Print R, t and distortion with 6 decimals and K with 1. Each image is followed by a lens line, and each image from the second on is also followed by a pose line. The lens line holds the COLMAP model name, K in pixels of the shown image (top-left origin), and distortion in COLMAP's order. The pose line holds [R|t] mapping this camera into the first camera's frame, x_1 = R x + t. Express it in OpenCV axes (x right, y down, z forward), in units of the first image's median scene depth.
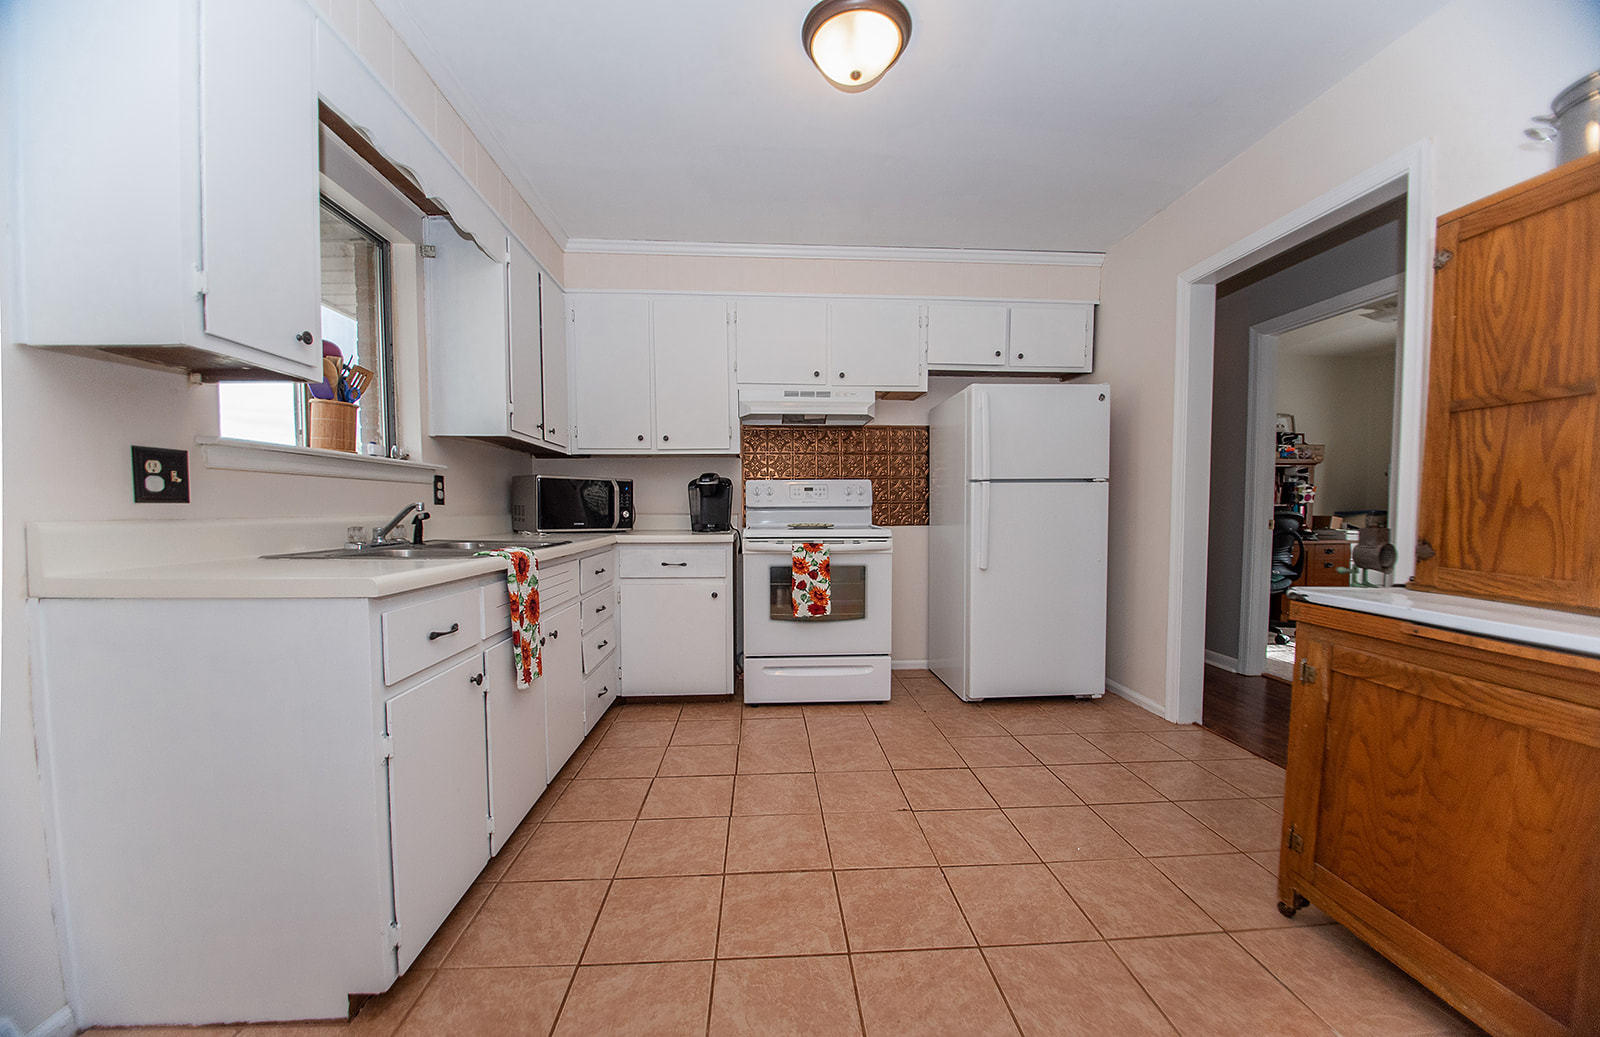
lens RADIAL K [[585.8, 0, 796.0], [0, 585.8, 532.5], [0, 0, 1]] dist [-0.014157, -0.000528]
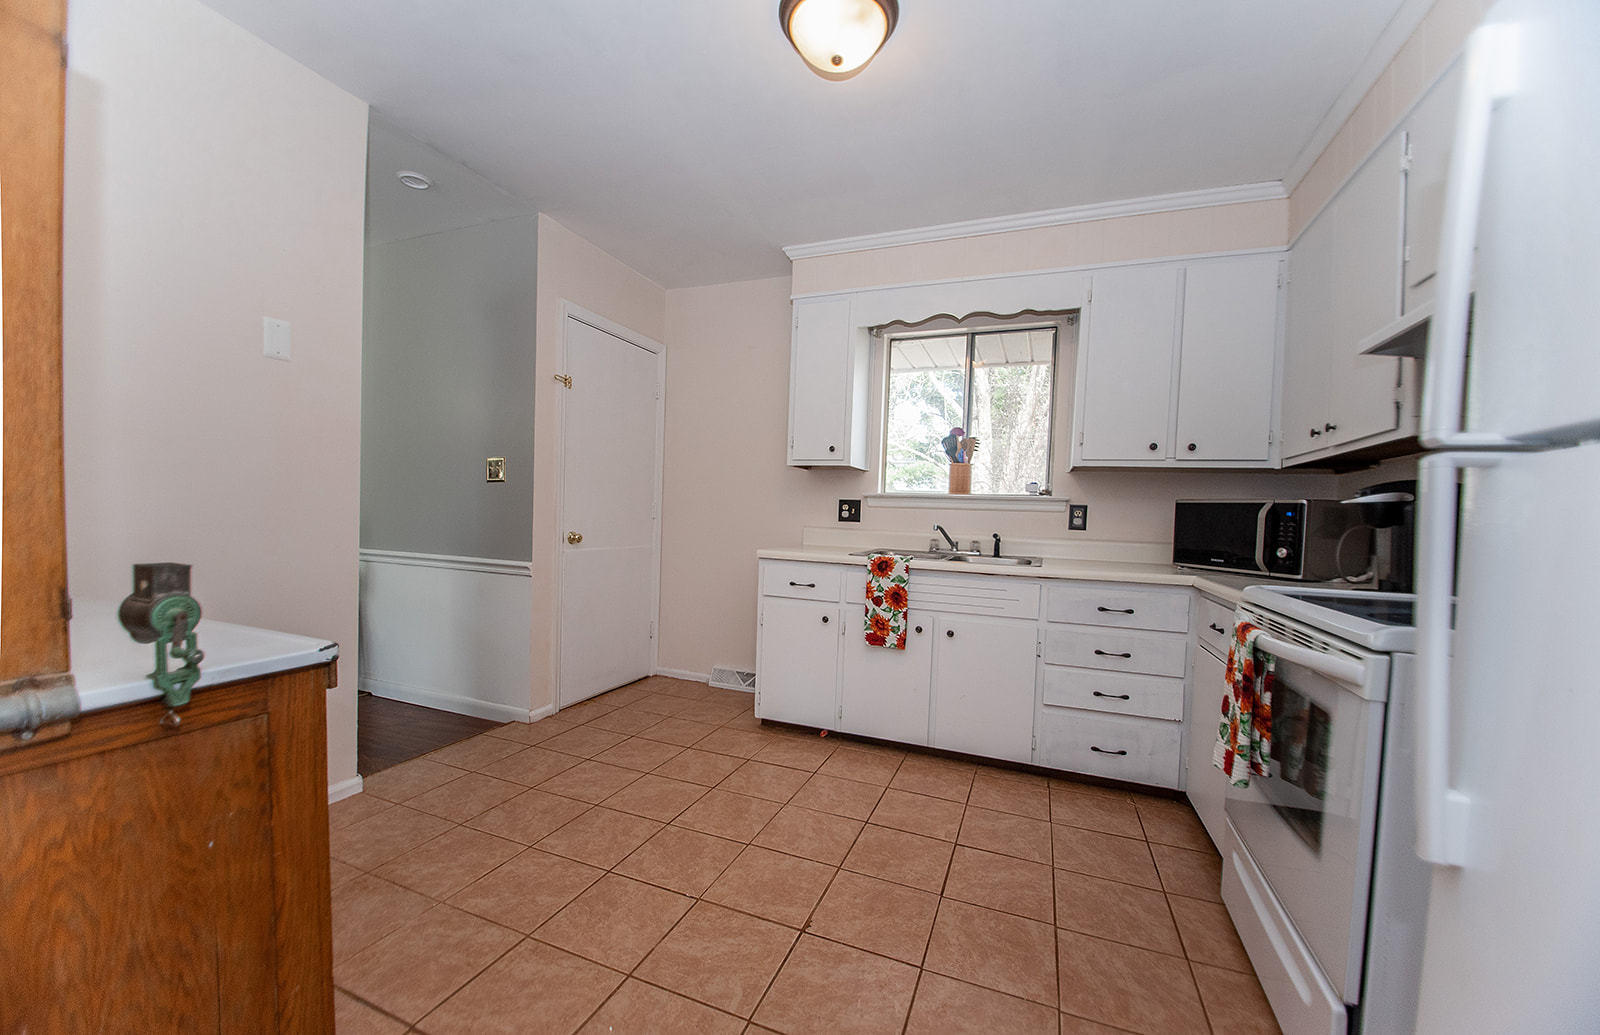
lens RADIAL K [[610.2, 0, 793.6], [0, 610.2, 525.9], [0, 0, 1]] dist [-0.009682, -0.004426]
pose [[-0.436281, 0.001119, -0.899810, 1.123946], [-0.073243, 0.996637, 0.036753, -0.092342], [0.896824, 0.081940, -0.434732, 1.587533]]
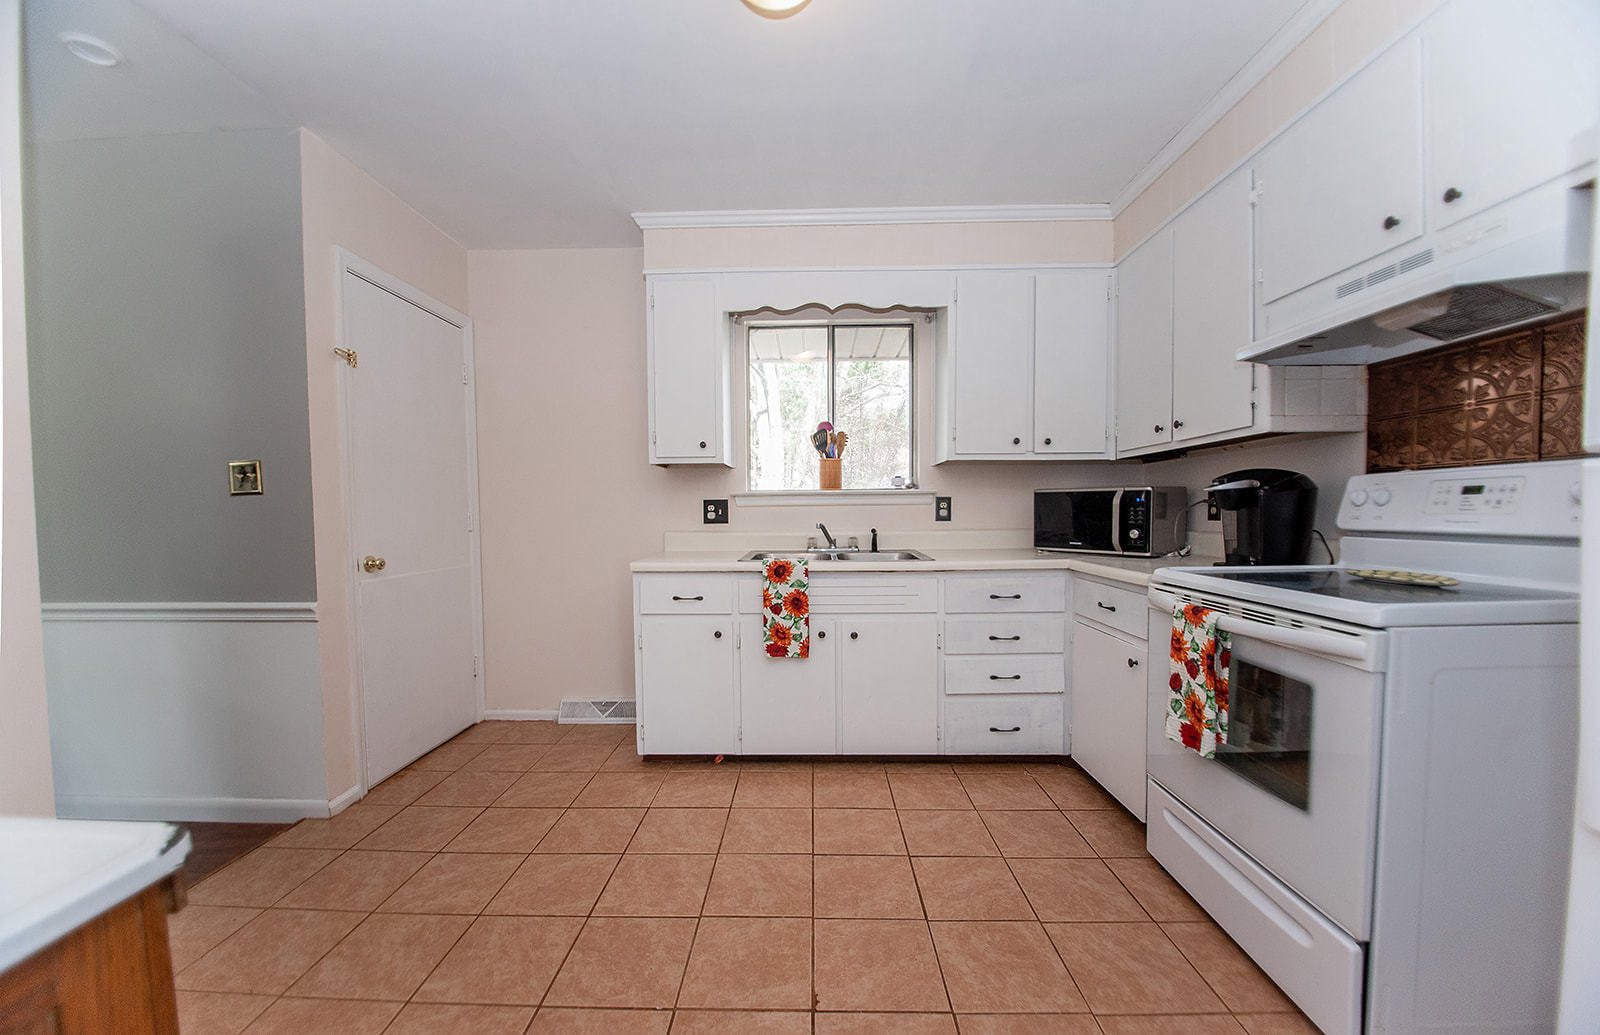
lens RADIAL K [[610.2, 0, 793.3], [0, 610.2, 530.5], [0, 0, 1]] dist [-0.009682, -0.004426]
pose [[-0.092269, 0.033508, -0.995170, 1.053103], [-0.031904, 0.998821, 0.036588, -0.100756], [0.995223, 0.035126, -0.091091, 1.256423]]
